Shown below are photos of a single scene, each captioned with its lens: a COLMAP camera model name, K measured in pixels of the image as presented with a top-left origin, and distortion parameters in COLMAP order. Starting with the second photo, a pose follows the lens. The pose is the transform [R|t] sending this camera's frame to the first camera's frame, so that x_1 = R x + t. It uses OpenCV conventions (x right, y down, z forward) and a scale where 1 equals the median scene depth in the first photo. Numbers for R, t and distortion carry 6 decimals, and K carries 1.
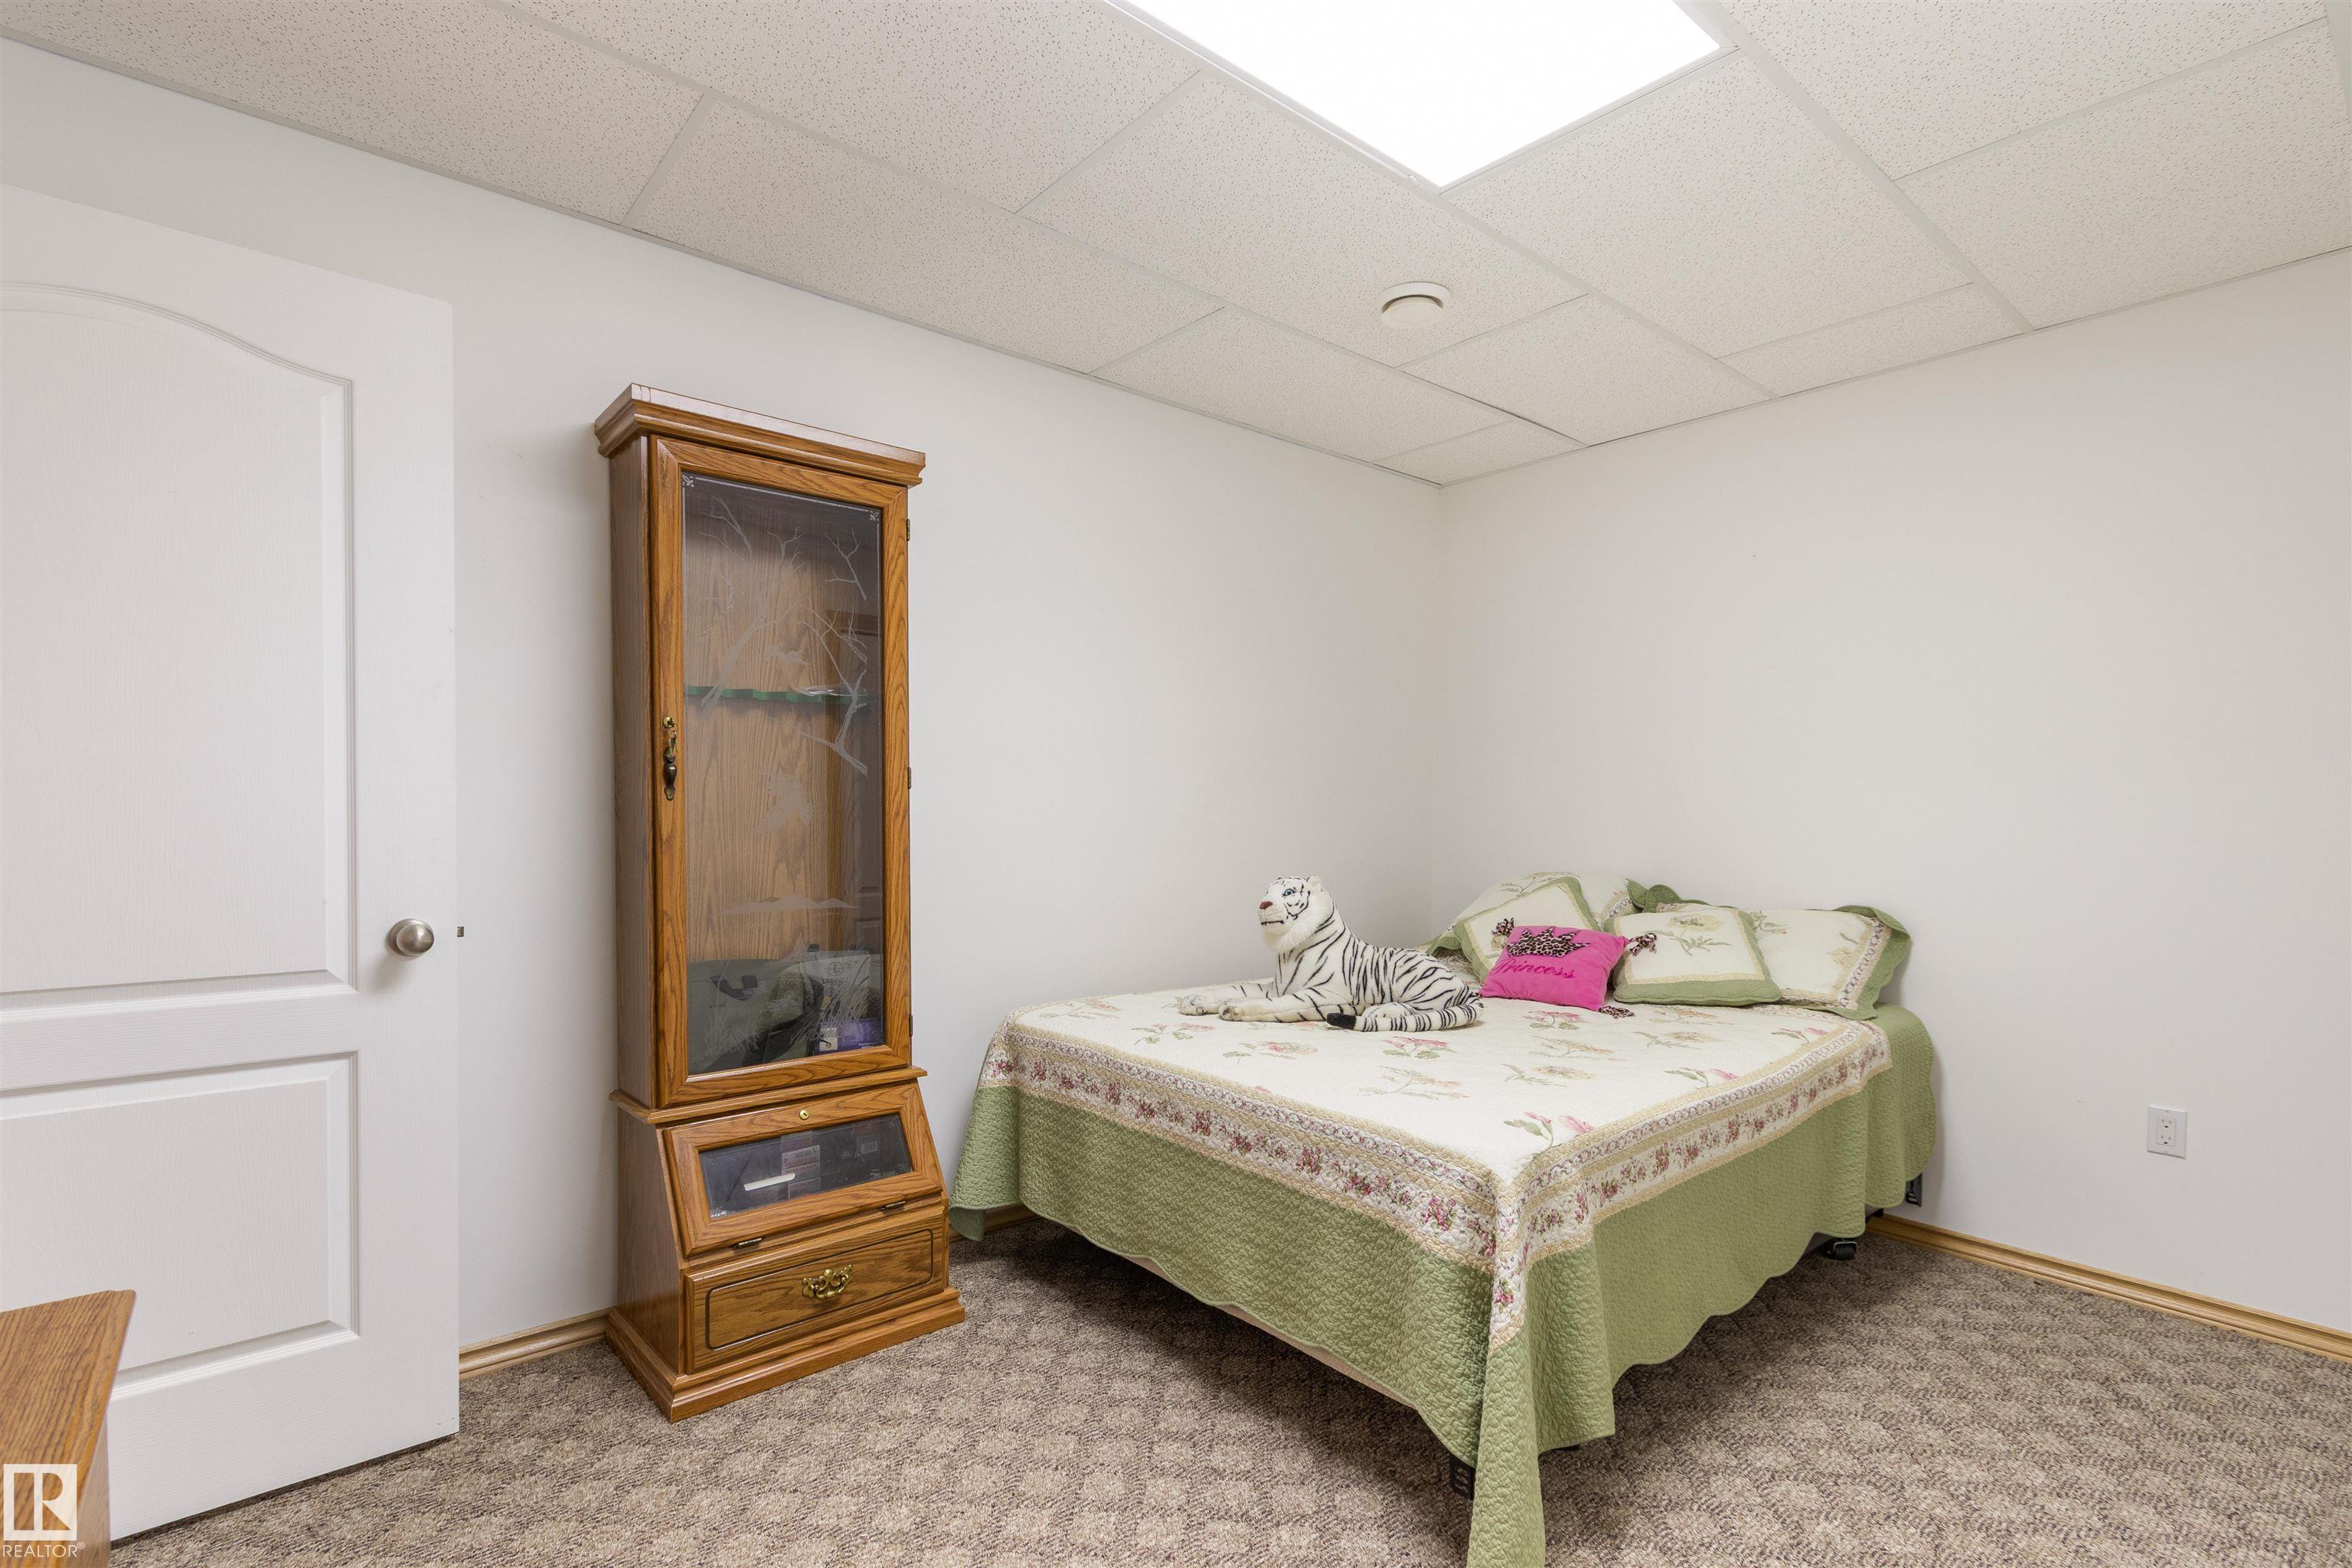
lens RADIAL K [[1088.2, 0, 1176.7], [0, 1088.2, 803.0], [0, 0, 1]] dist [0.005610, -0.000963]
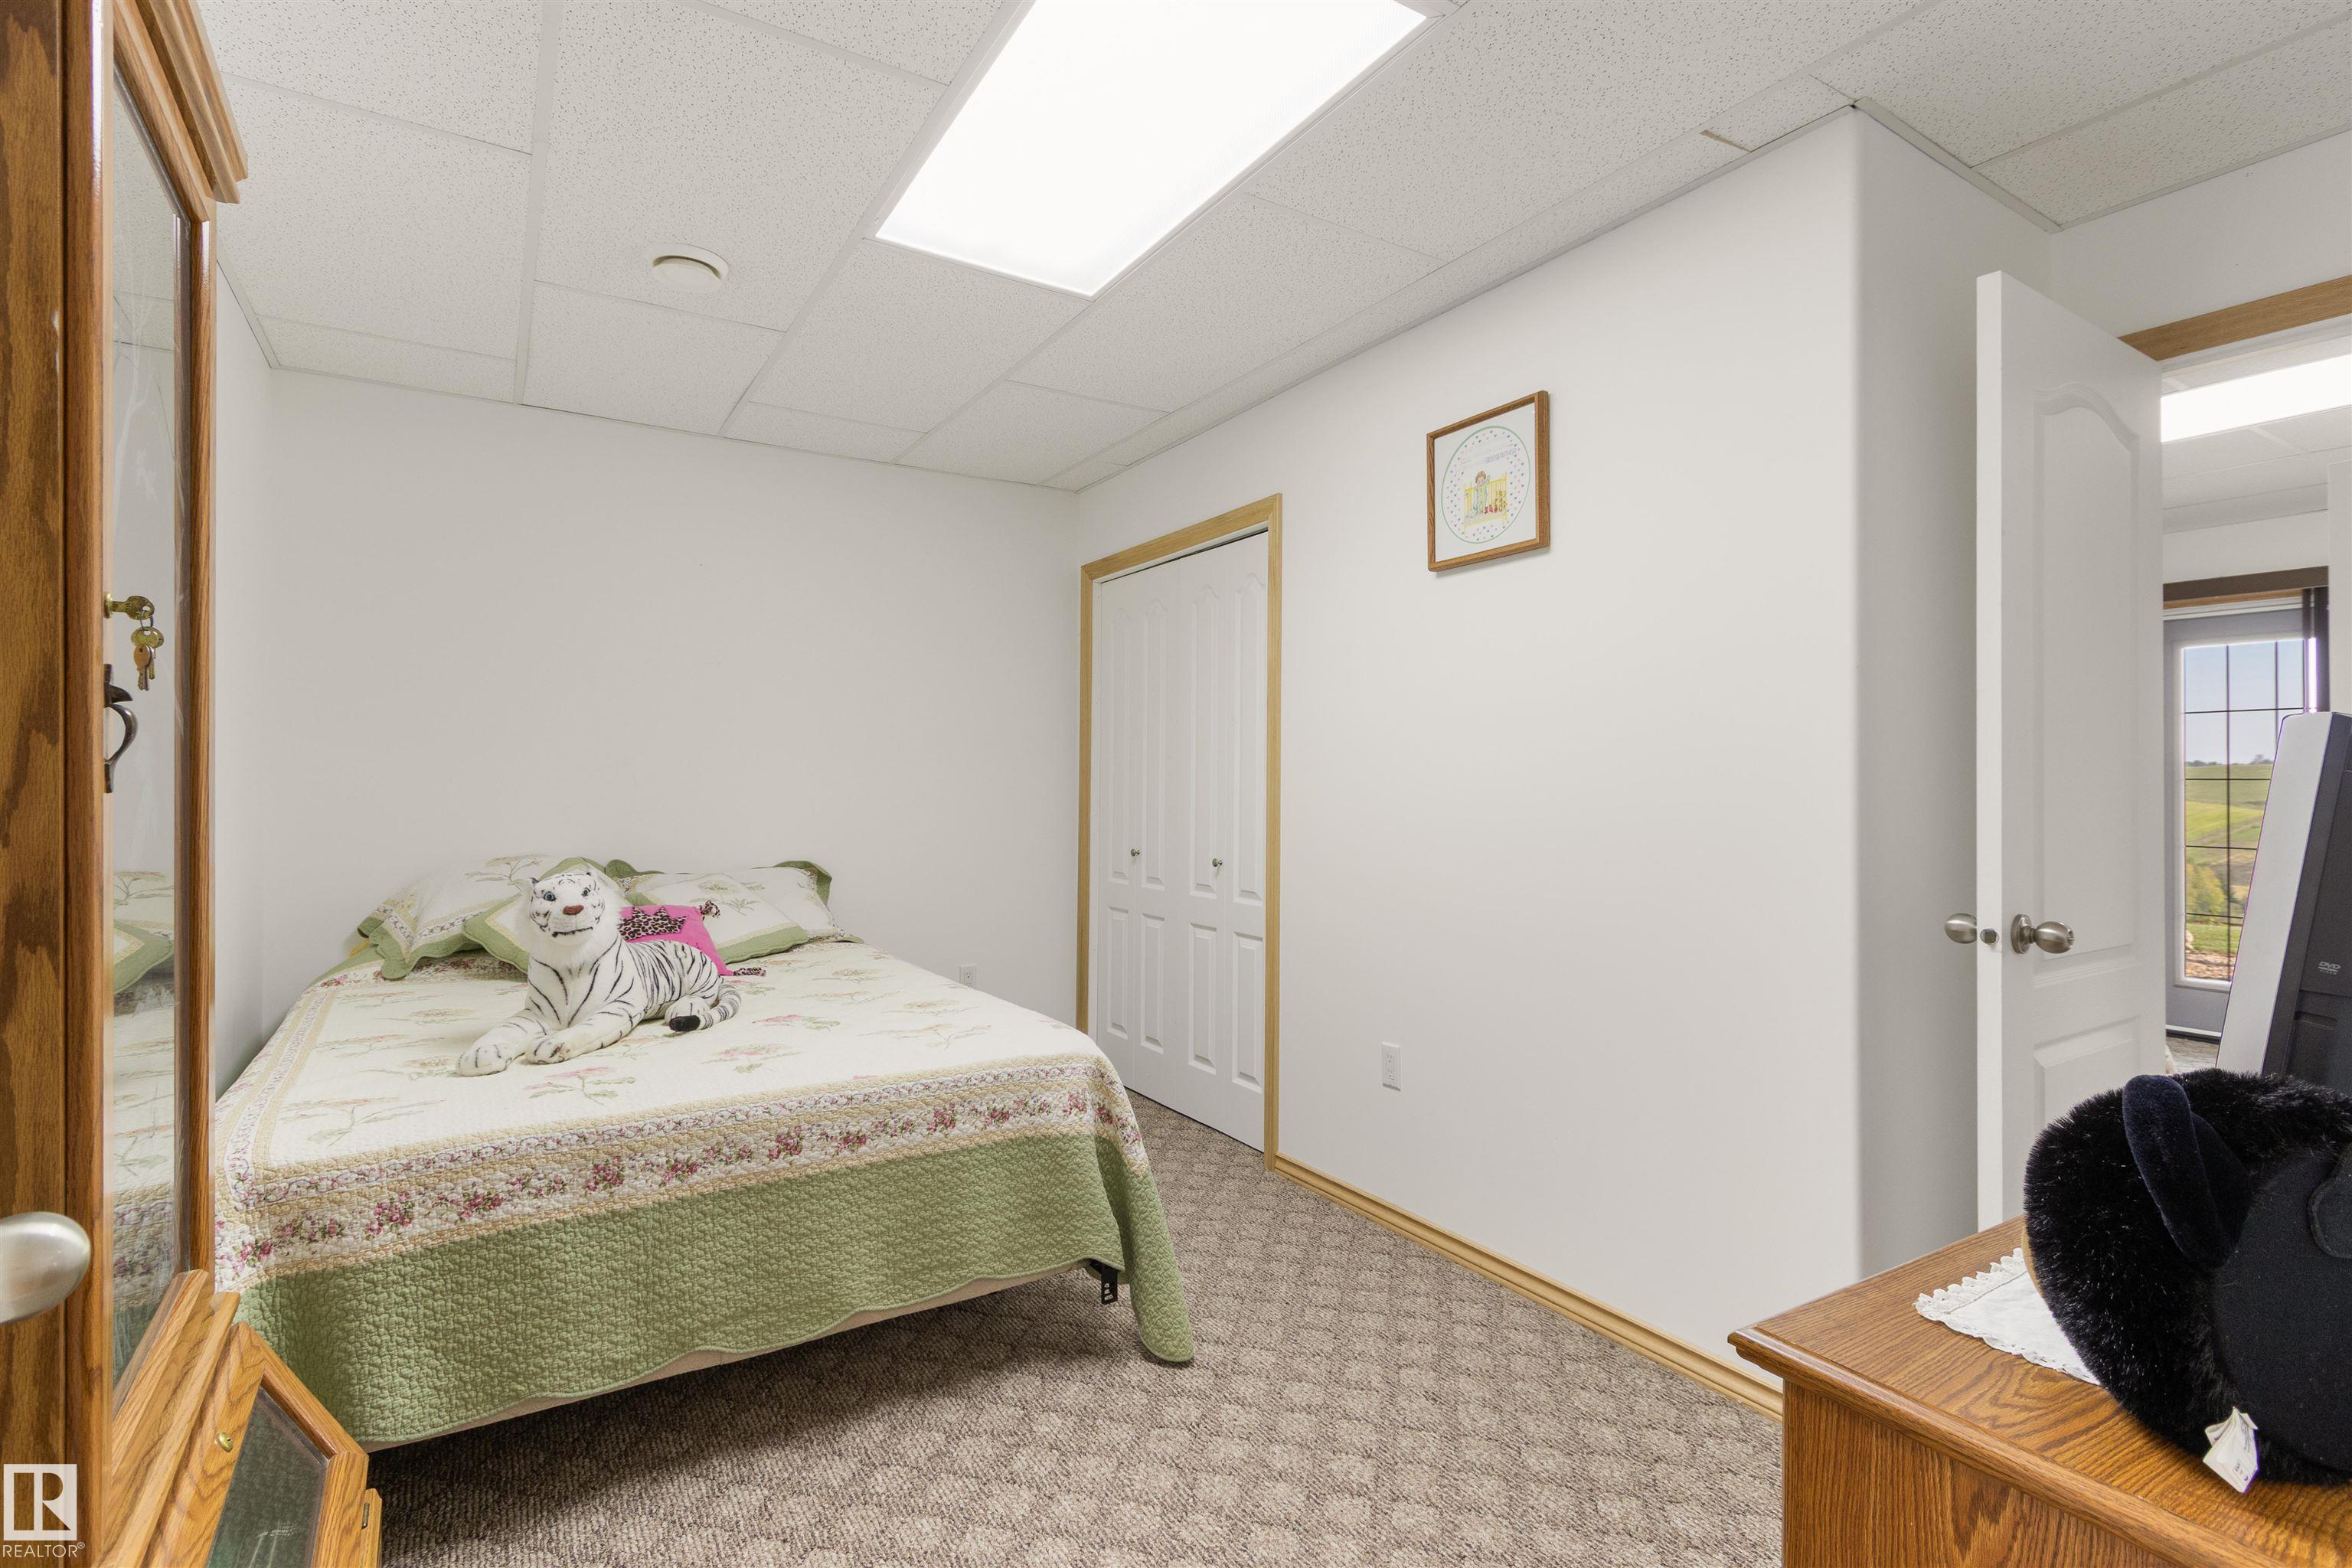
lens RADIAL K [[1088.2, 0, 1176.9], [0, 1088.2, 772.9], [0, 0, 1]] dist [0.005610, -0.000963]
pose [[0.157295, 0.004049, 0.987543, -0.776223], [0.001022, 0.999990, -0.004263, -0.001297], [-0.987551, 0.001680, 0.157289, 0.537007]]
